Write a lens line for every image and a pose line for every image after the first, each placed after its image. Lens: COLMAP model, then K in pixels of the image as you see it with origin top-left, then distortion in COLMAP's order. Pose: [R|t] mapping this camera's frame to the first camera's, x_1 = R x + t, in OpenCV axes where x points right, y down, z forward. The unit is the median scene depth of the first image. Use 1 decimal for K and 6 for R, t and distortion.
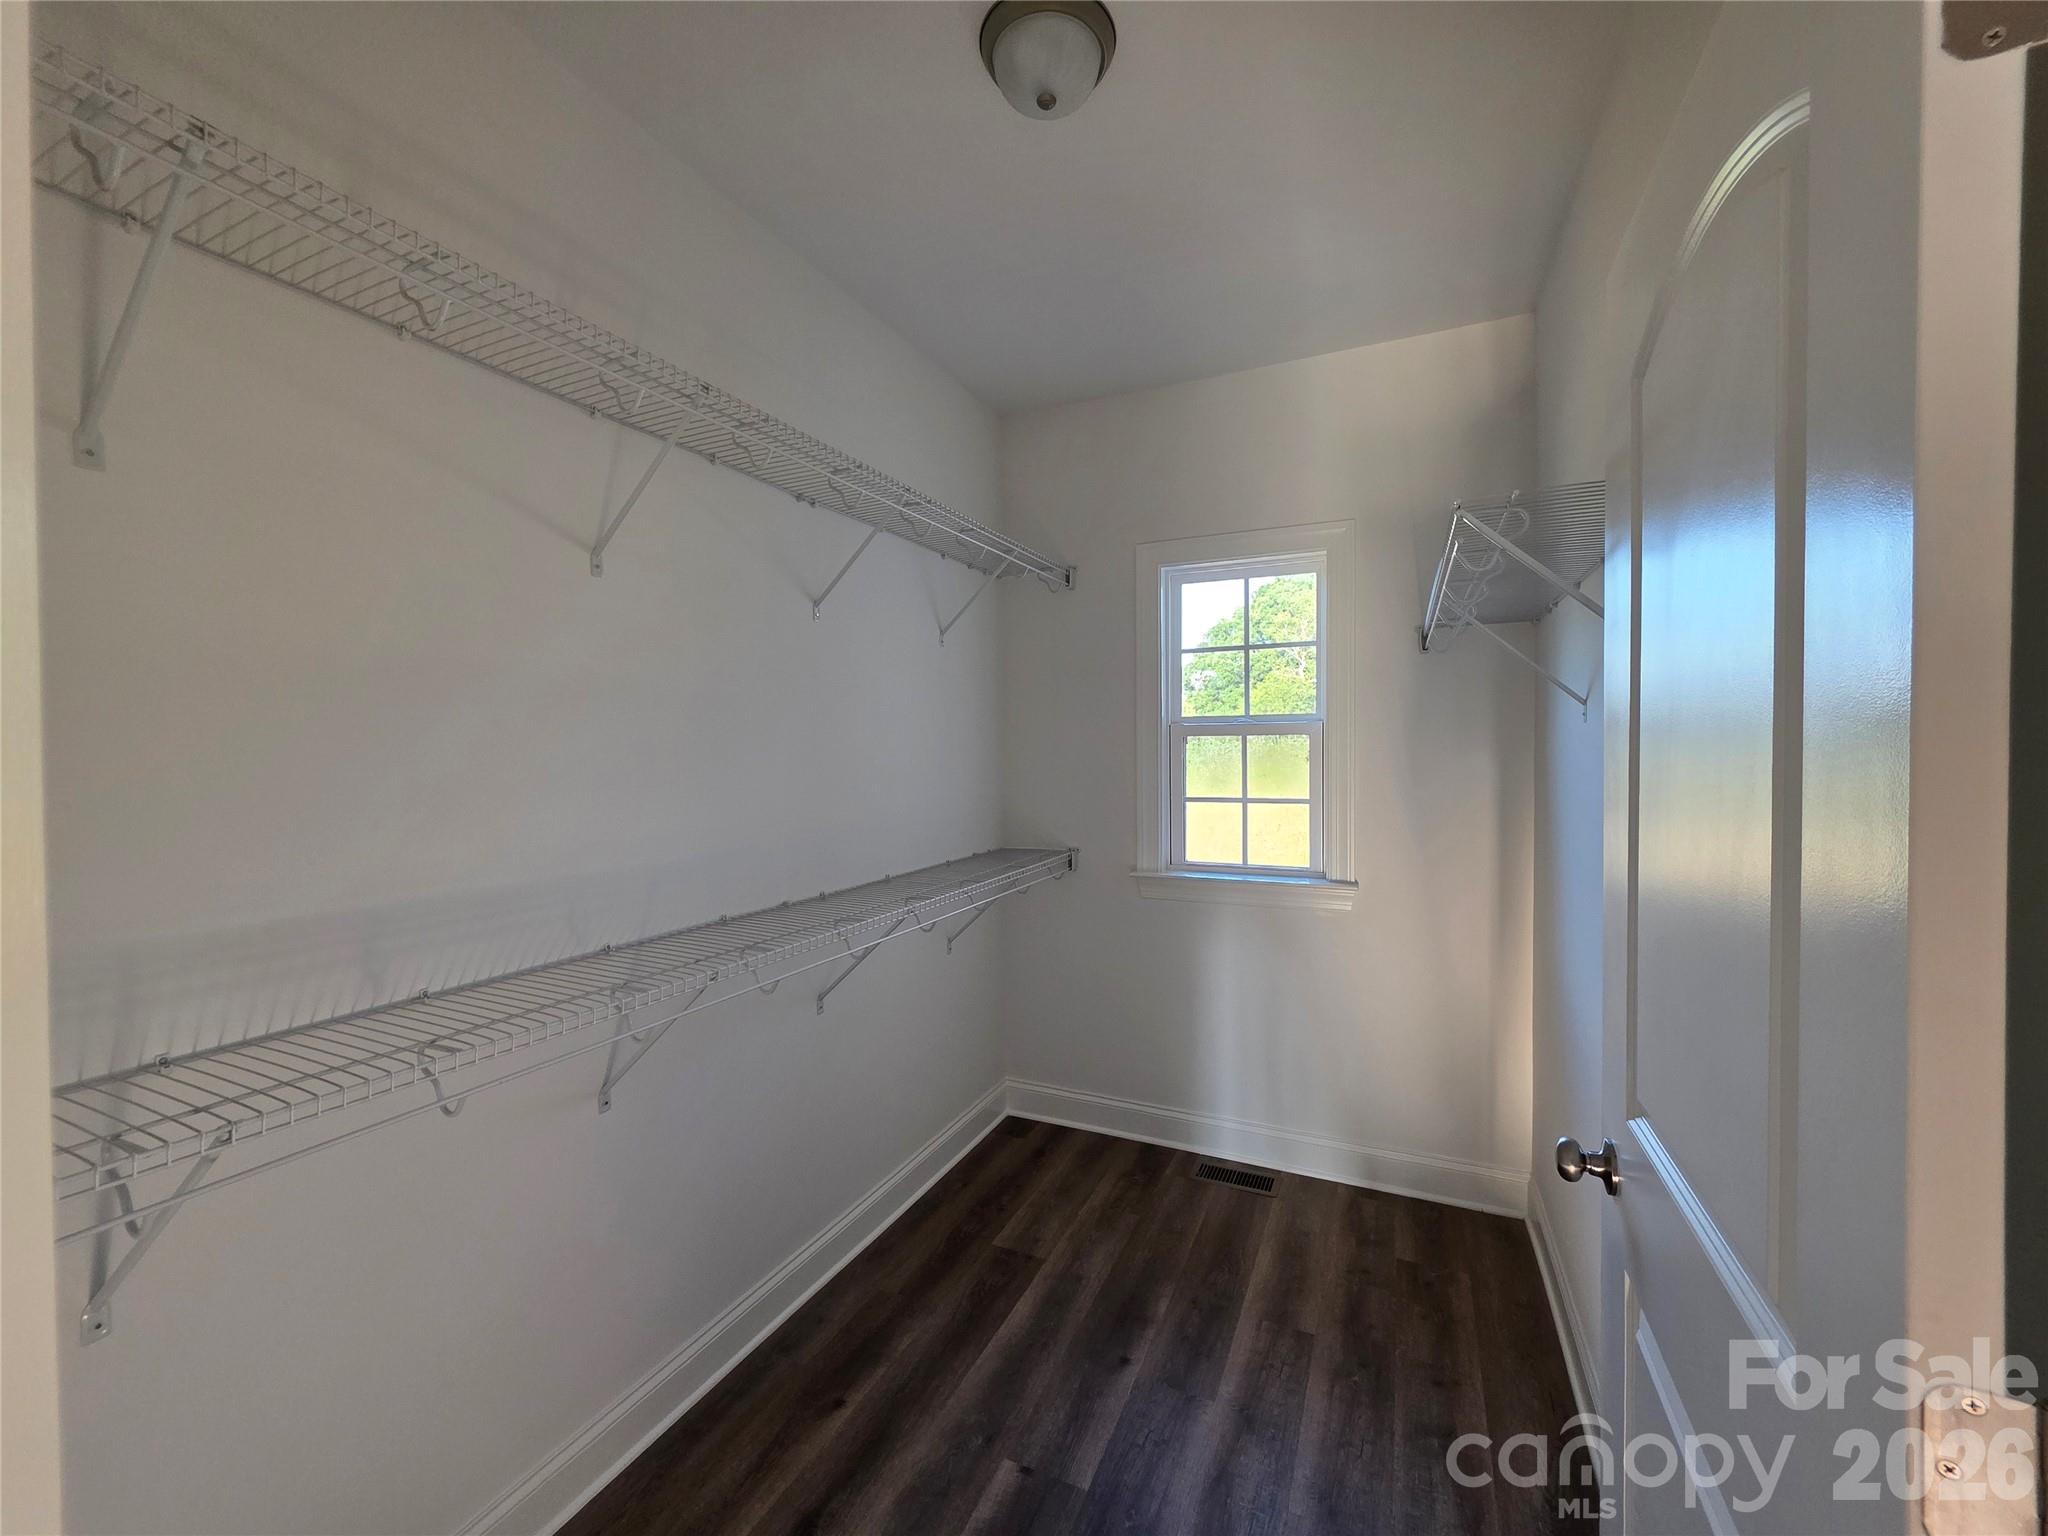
lens RADIAL K [[808.3, 0, 1035.5], [0, 808.3, 770.7], [0, 0, 1]] dist [0.000960, 0.000208]
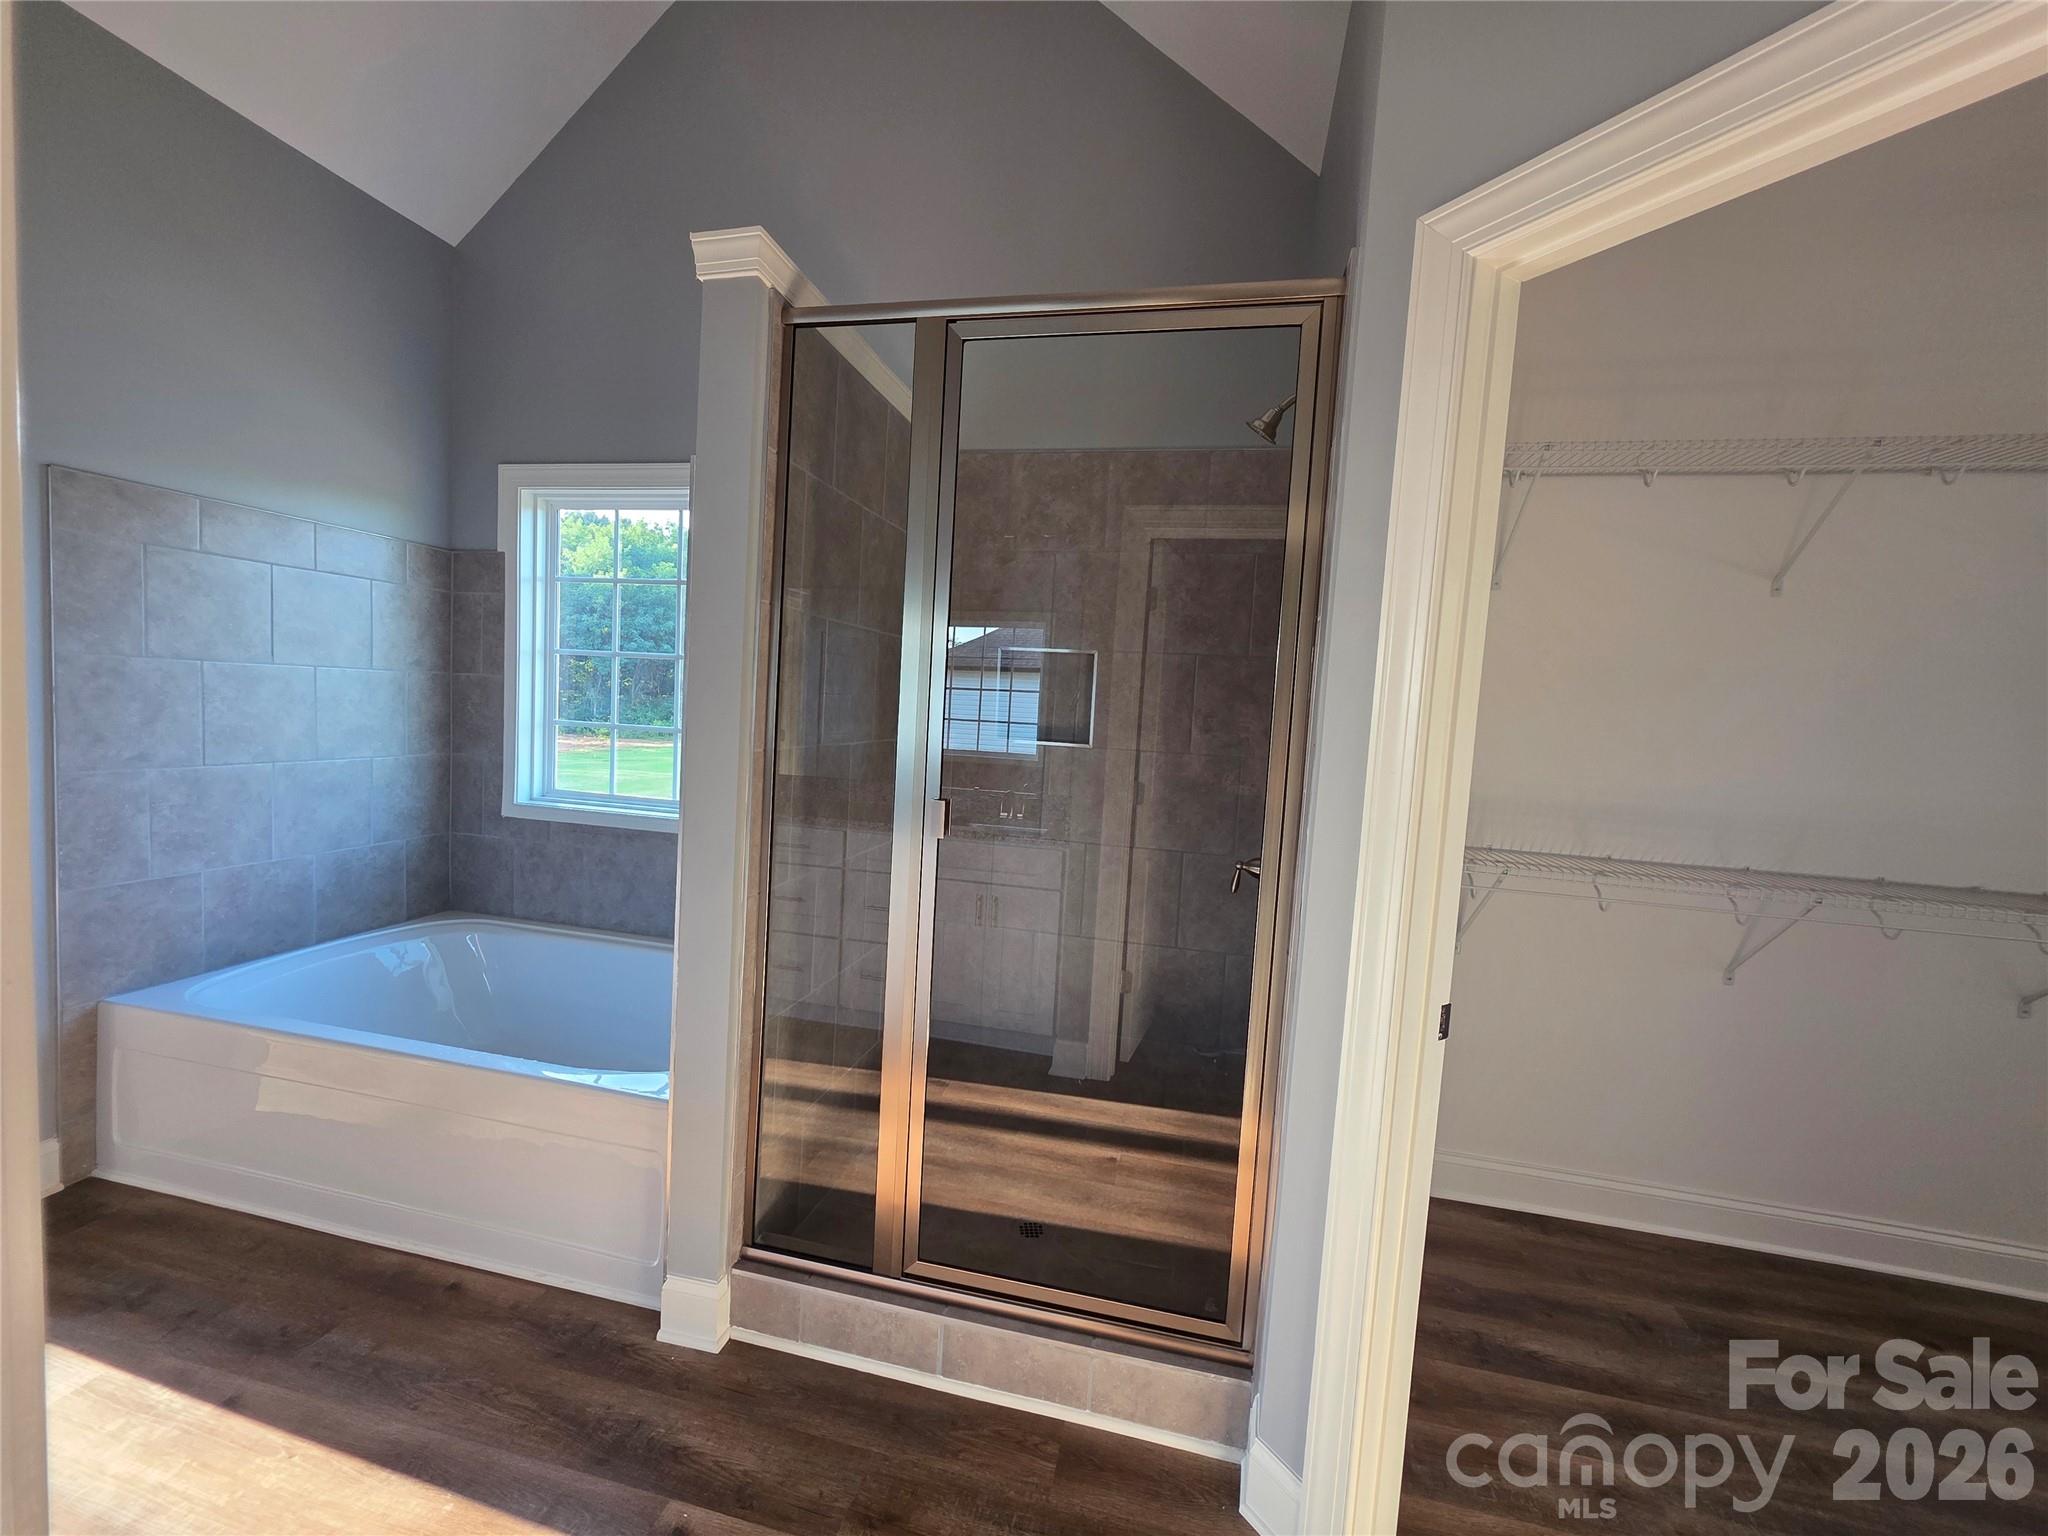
lens RADIAL K [[808.3, 0, 1035.5], [0, 808.3, 770.7], [0, 0, 1]] dist [0.000960, 0.000208]
pose [[0.205463, 0.086852, -0.974803, 0.543656], [-0.073189, 0.994629, 0.073192, 0.039906], [0.975924, 0.056307, 0.210716, -0.472897]]
